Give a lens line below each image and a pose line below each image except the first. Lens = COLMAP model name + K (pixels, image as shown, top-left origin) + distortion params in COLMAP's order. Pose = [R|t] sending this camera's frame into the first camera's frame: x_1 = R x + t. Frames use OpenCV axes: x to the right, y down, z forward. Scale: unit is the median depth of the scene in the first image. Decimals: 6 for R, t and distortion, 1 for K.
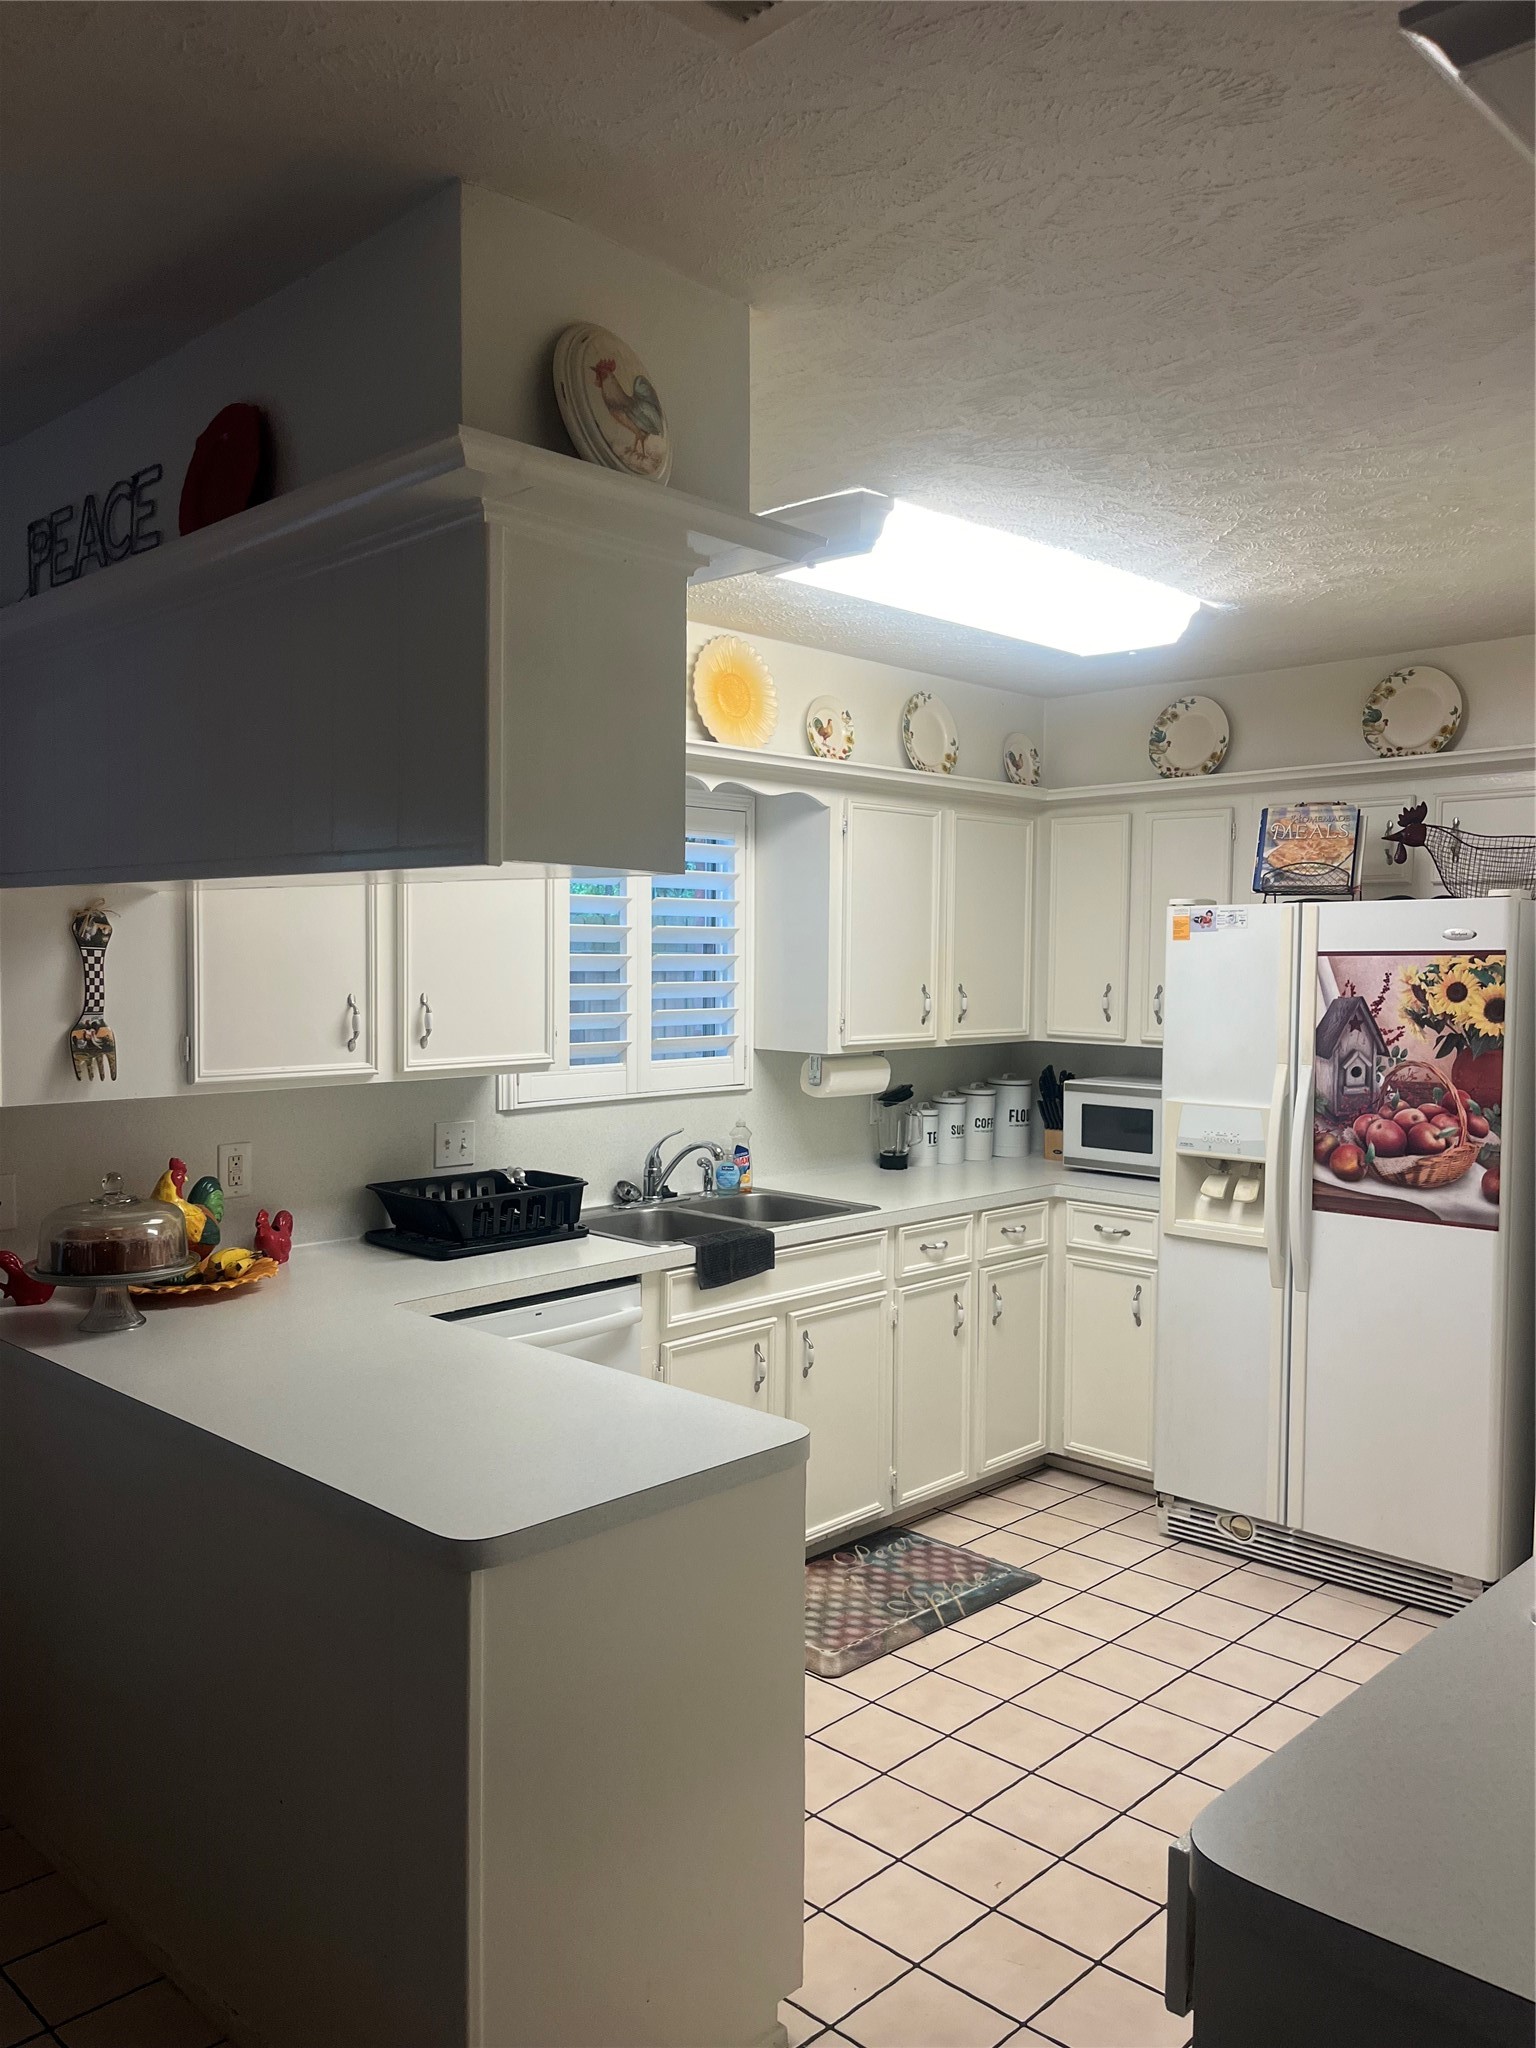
lens RADIAL K [[1565.2, 0, 764.9], [0, 1565.2, 1017.8], [0, 0, 1]] dist [0.027184, -0.035815]
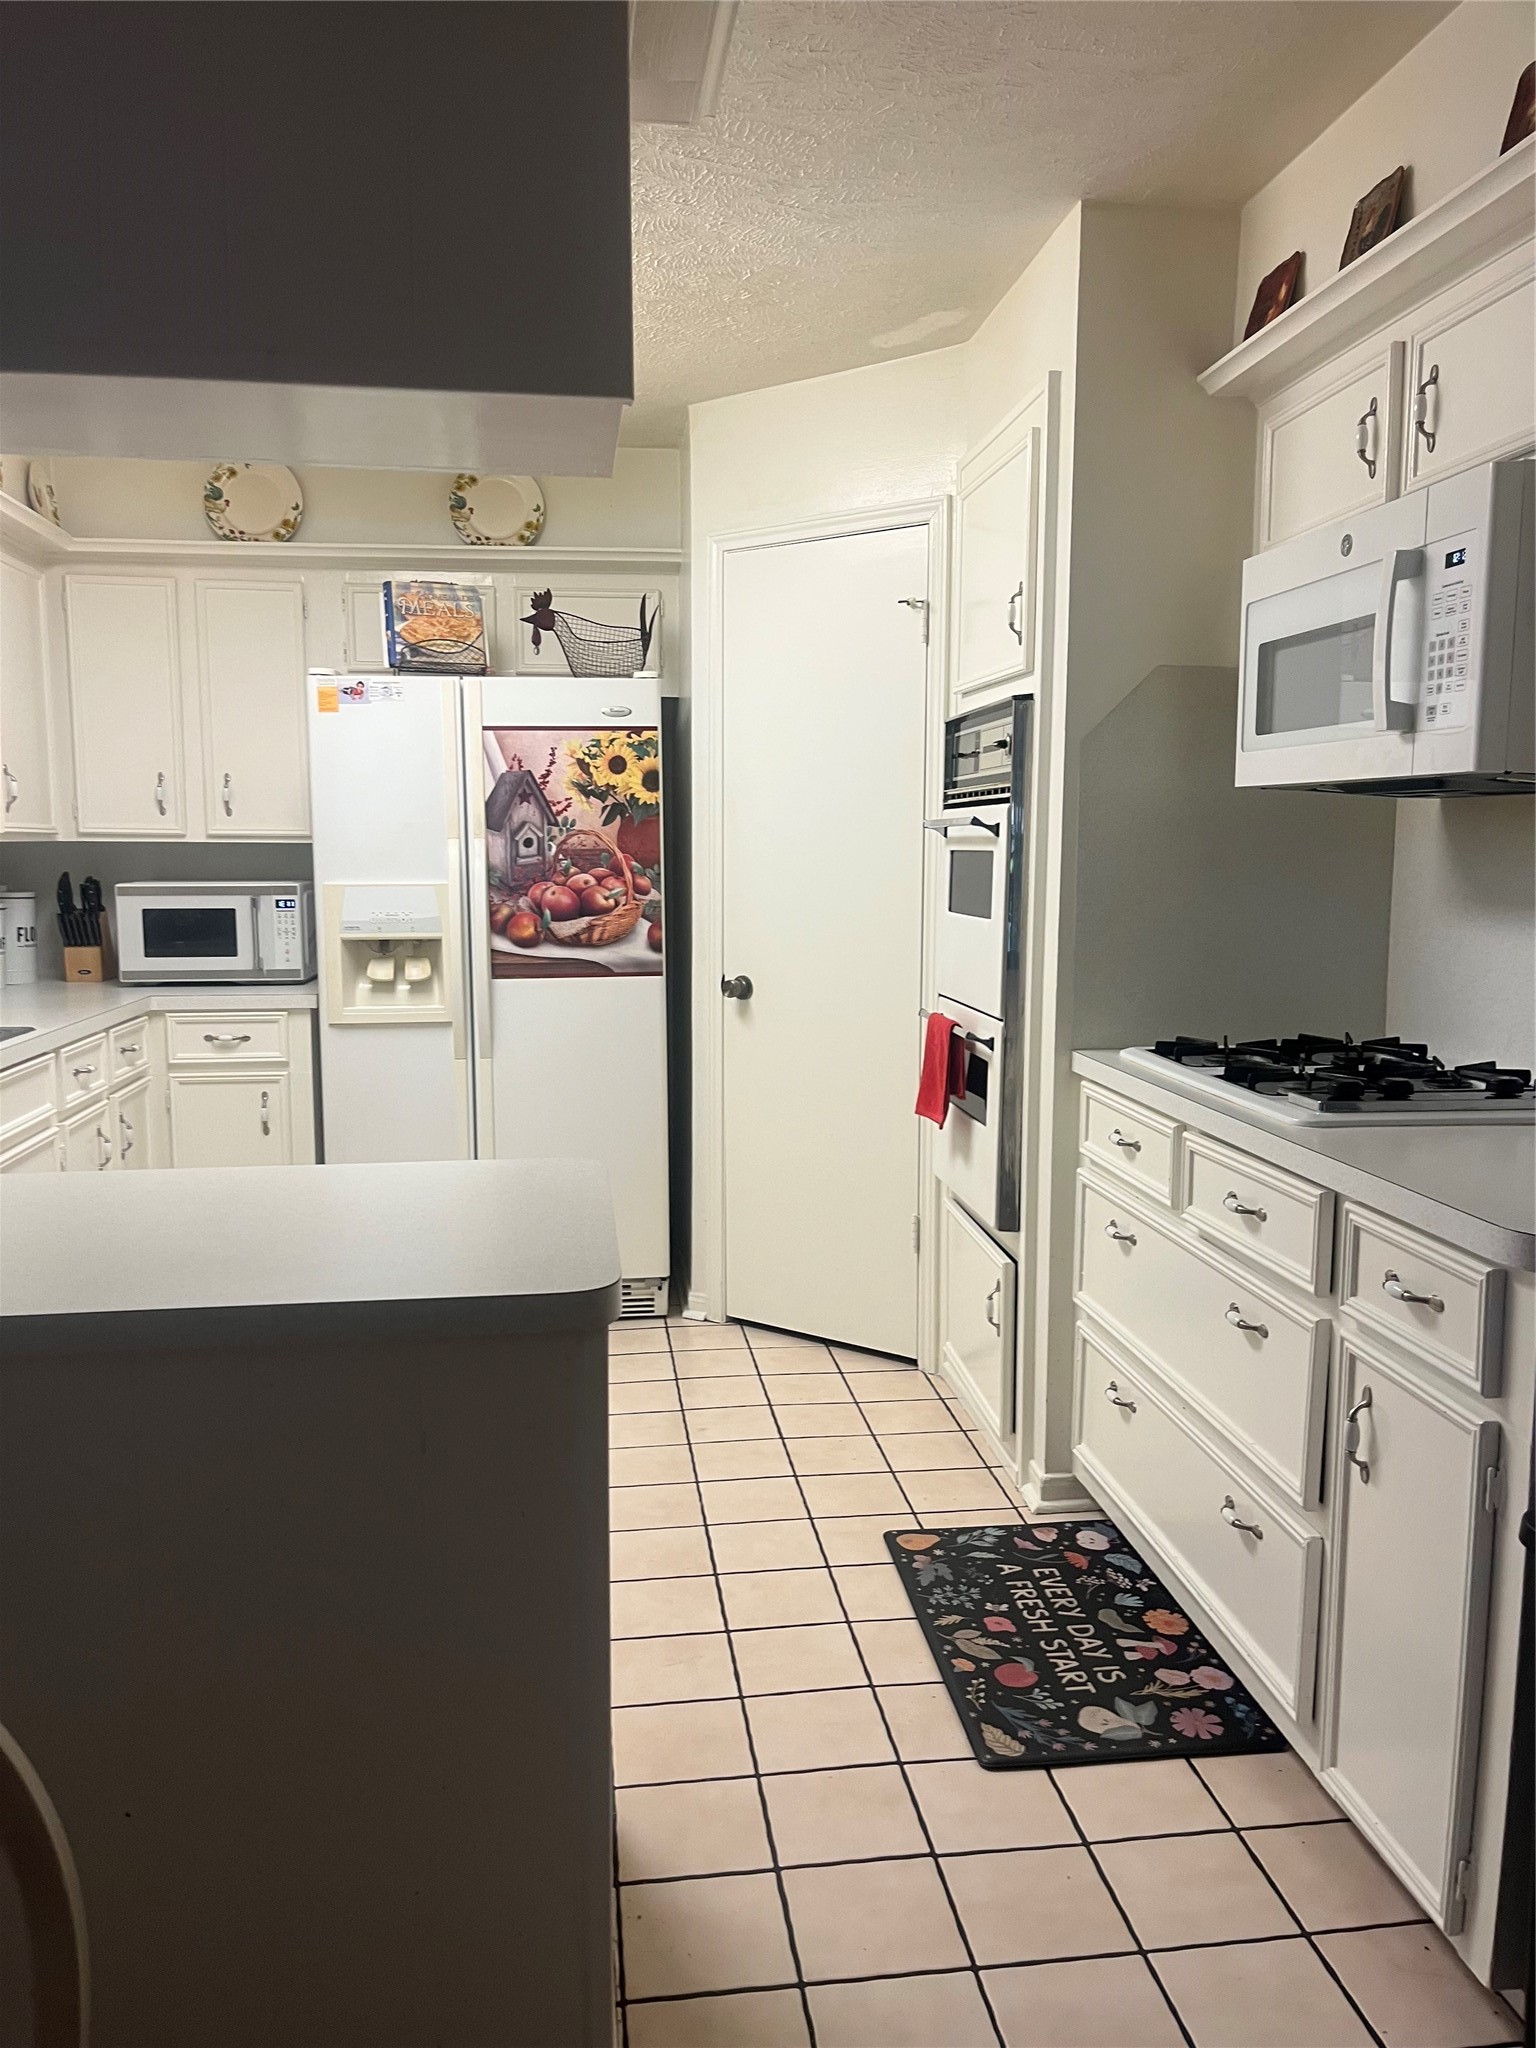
lens RADIAL K [[1565.2, 0, 772.8], [0, 1565.2, 1037.1], [0, 0, 1]] dist [0.027184, -0.035815]
pose [[0.619323, -0.103418, 0.778295, -0.345851], [0.035046, 0.993940, 0.104184, 0.059089], [-0.784354, -0.037248, 0.619195, 0.212077]]
